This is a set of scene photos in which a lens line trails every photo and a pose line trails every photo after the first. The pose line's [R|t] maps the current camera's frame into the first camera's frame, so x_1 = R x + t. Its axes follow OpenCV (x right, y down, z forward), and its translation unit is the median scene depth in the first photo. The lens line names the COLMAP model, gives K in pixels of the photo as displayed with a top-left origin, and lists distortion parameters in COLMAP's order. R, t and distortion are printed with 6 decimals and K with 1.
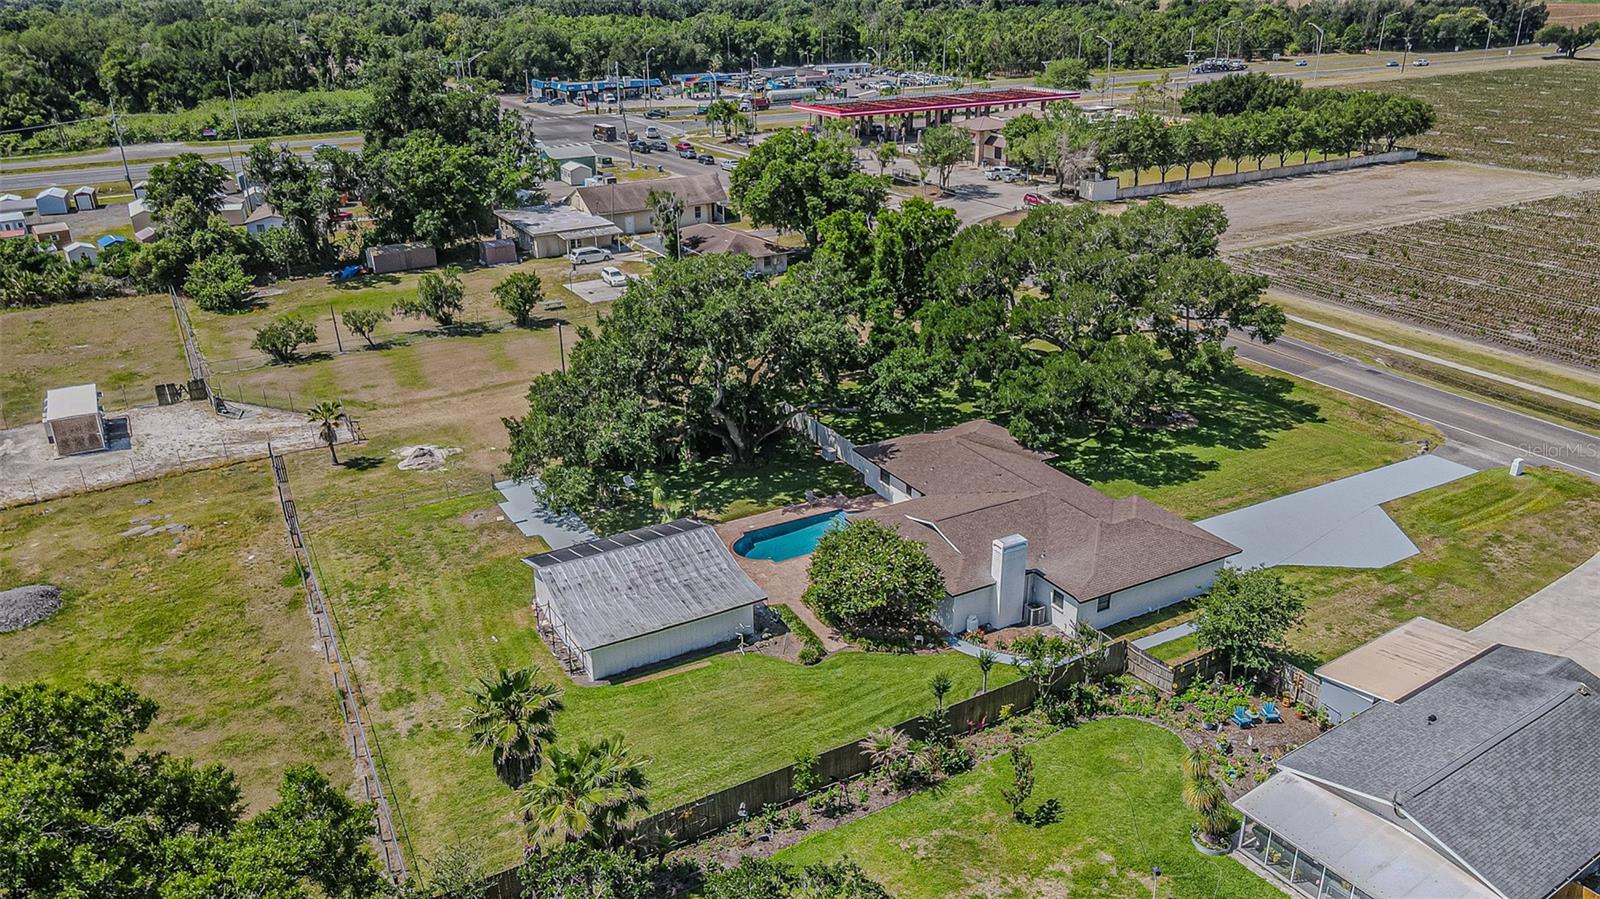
lens RADIAL K [[1165.4, 0, 800.0], [0, 1165.4, 449.5], [0, 0, 1]] dist [0.000098, 0.004954]
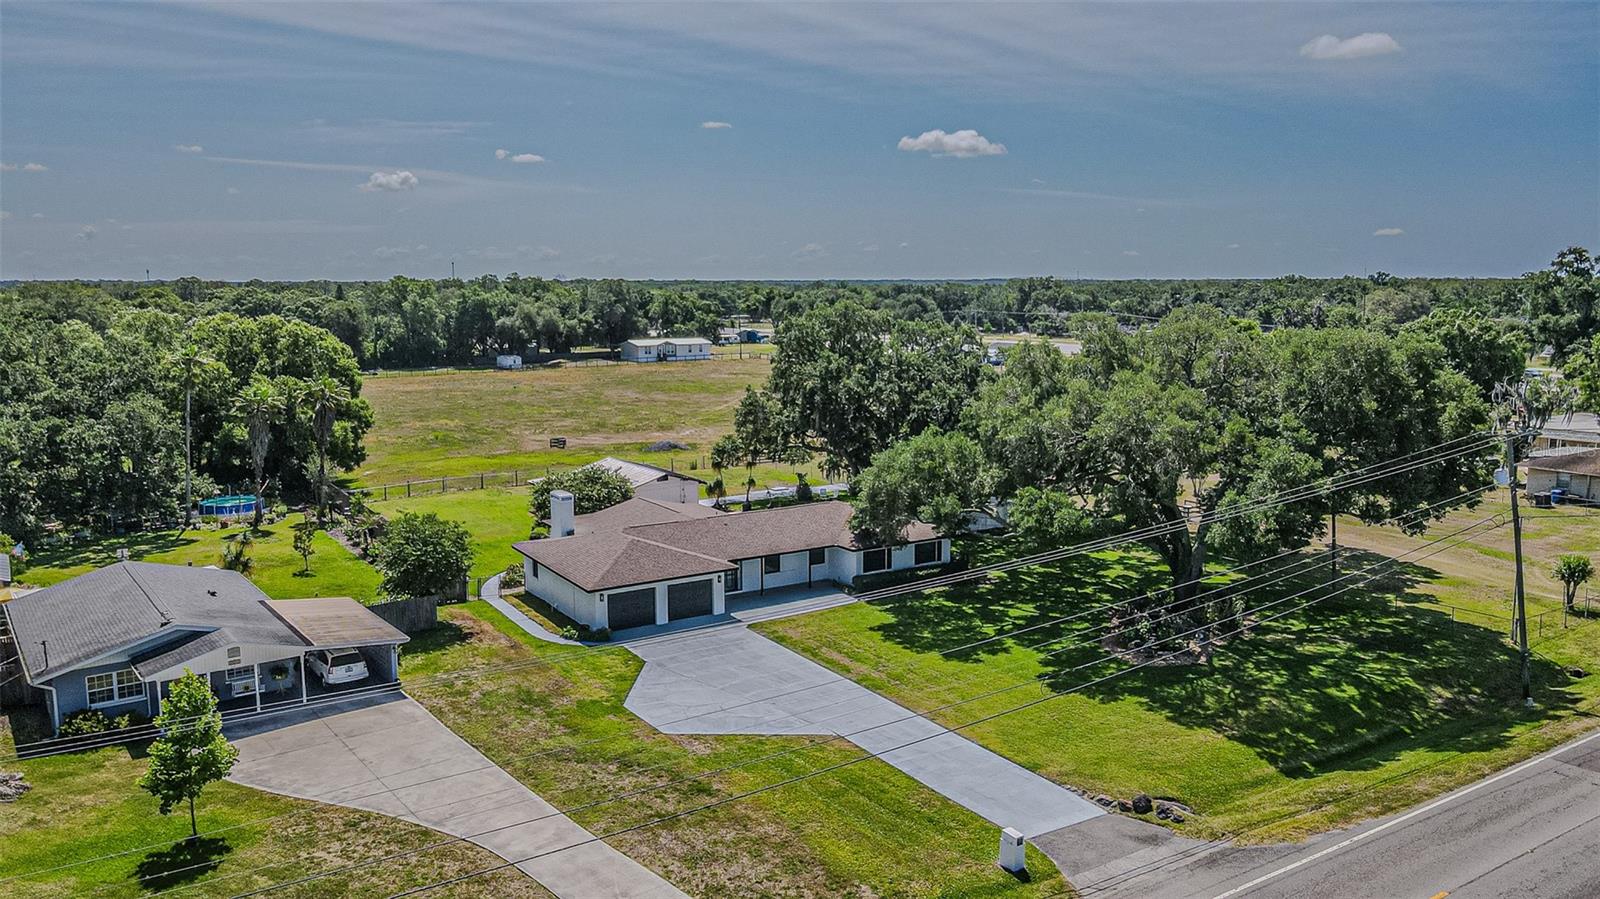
lens RADIAL K [[1165.4, 0, 800.0], [0, 1165.4, 449.5], [0, 0, 1]] dist [0.000098, 0.004954]
pose [[0.063856, 0.151744, -0.986355, 0.872791], [-0.385251, 0.915504, 0.115904, -0.119720], [0.920600, 0.372594, 0.116920, 0.715696]]
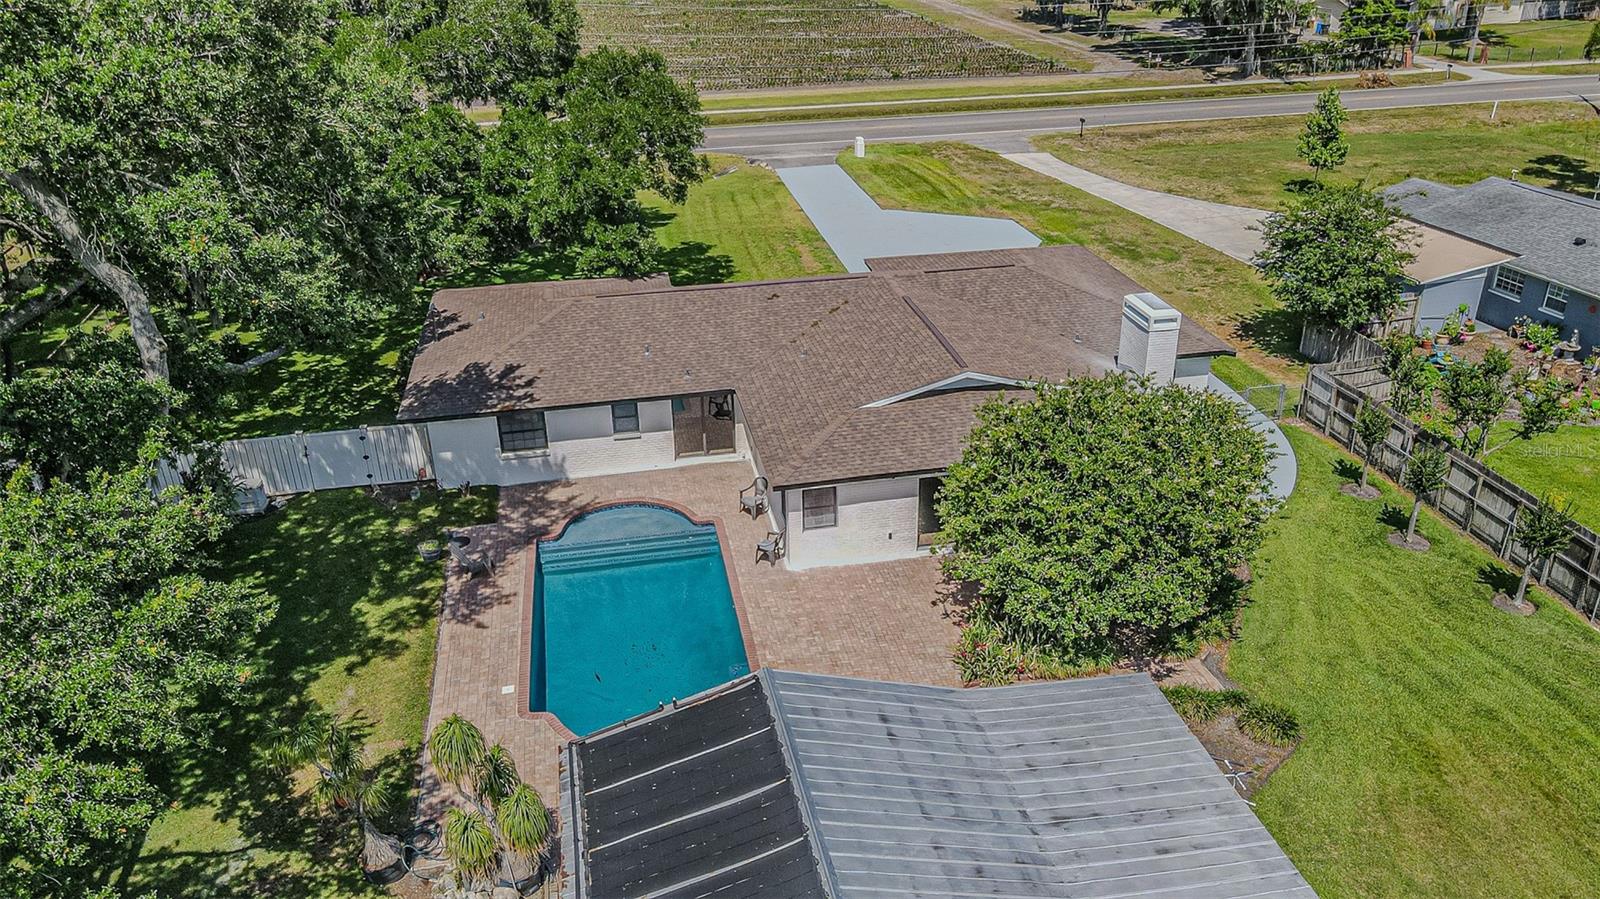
lens RADIAL K [[1165.4, 0, 800.0], [0, 1165.4, 449.5], [0, 0, 1]] dist [0.000098, 0.004954]
pose [[0.297992, -0.407255, 0.863333, -0.212228], [0.377545, 0.880959, 0.285255, -0.044386], [-0.876733, 0.240943, 0.416276, 0.636587]]
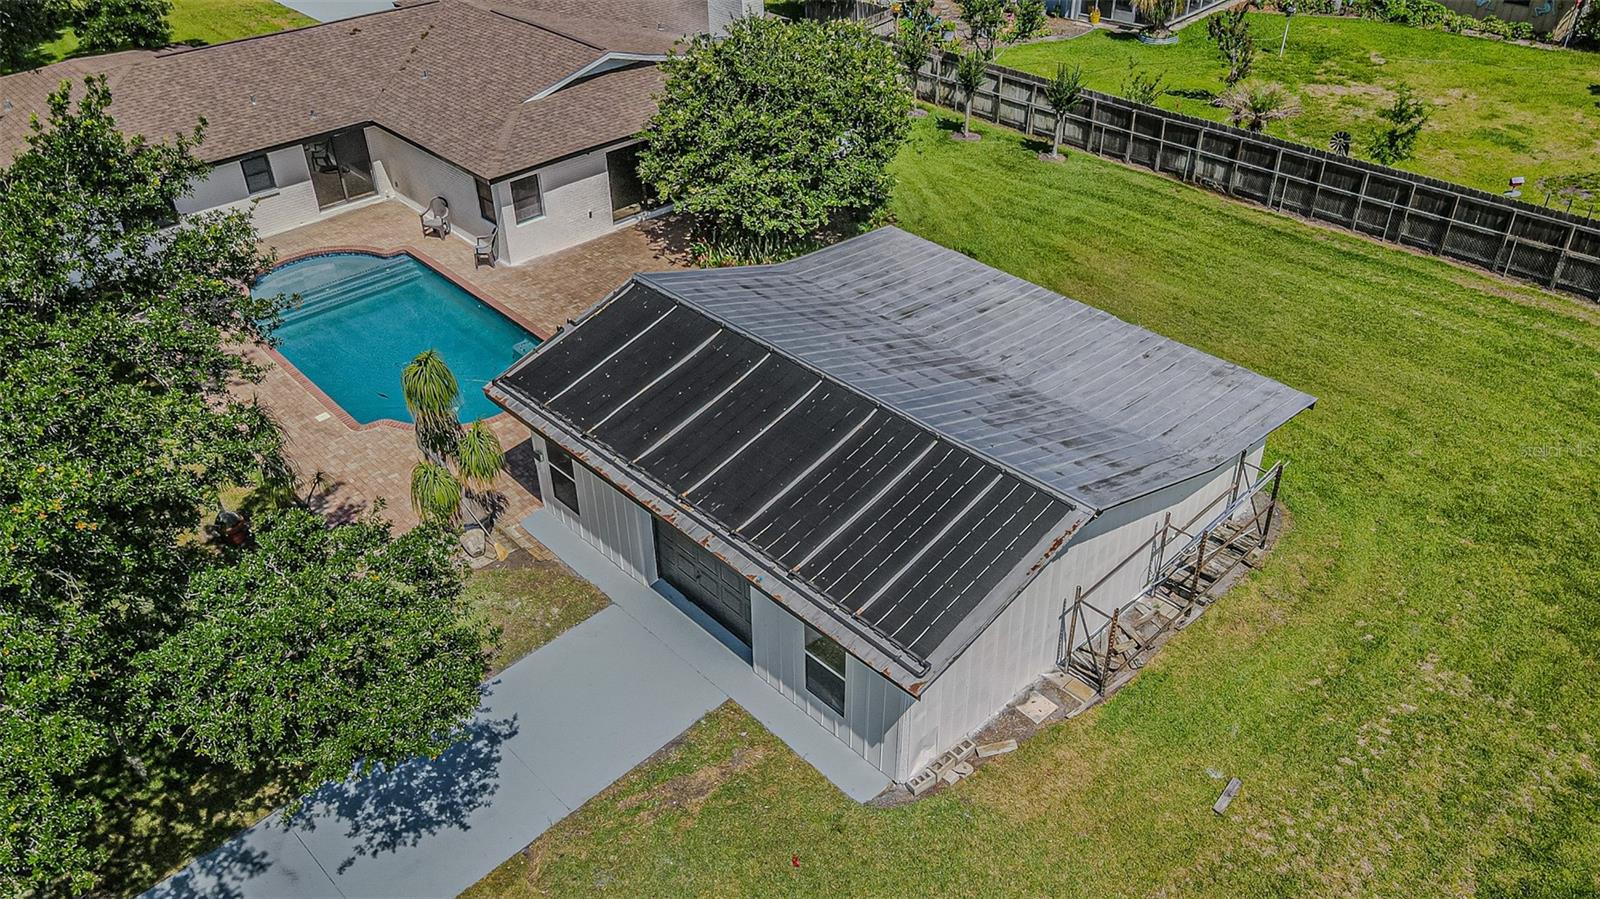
lens RADIAL K [[1165.4, 0, 800.0], [0, 1165.4, 449.5], [0, 0, 1]] dist [0.000098, 0.004954]
pose [[-0.263465, -0.531070, 0.805327, -0.265098], [0.383931, 0.708130, 0.592578, -0.052978], [-0.884976, 0.465314, 0.017327, 0.723846]]
